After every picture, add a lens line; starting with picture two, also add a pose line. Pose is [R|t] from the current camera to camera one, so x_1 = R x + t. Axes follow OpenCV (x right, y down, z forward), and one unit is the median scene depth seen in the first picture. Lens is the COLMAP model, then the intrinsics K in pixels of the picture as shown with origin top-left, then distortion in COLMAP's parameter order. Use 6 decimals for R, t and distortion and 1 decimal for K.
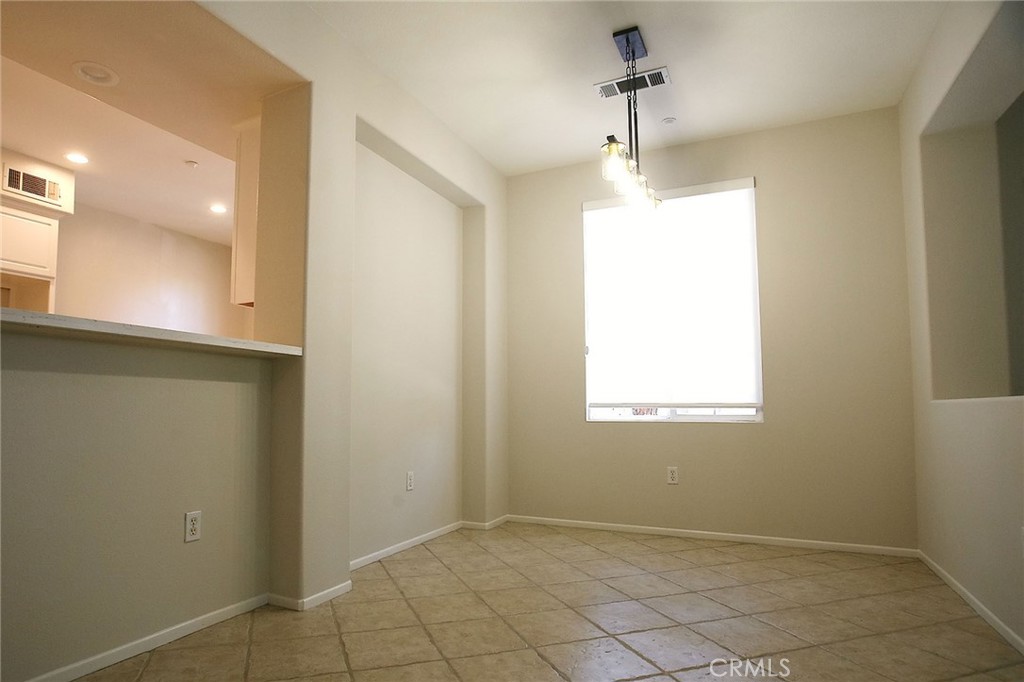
lens RADIAL K [[544.8, 0, 496.1], [0, 544.8, 389.4], [0, 0, 1]] dist [-0.075649, 0.023626]
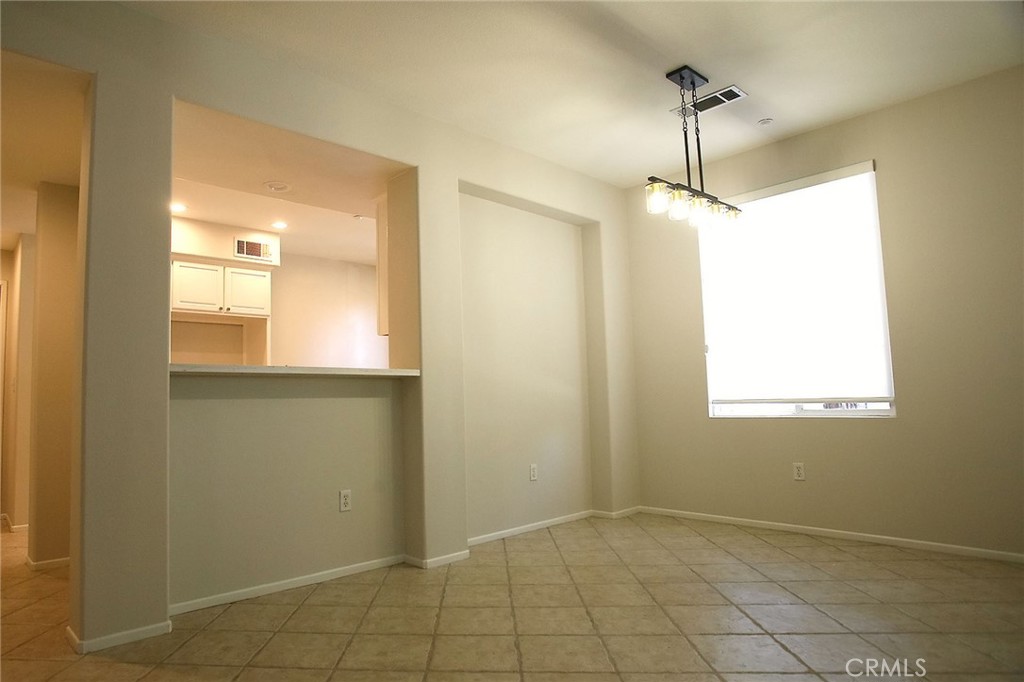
lens RADIAL K [[544.8, 0, 496.1], [0, 544.8, 389.4], [0, 0, 1]] dist [-0.075649, 0.023626]
pose [[0.945650, -0.028516, -0.323934, 0.153033], [0.032573, 0.999444, 0.007107, -0.020154], [0.323552, -0.017273, 0.946053, -0.125140]]
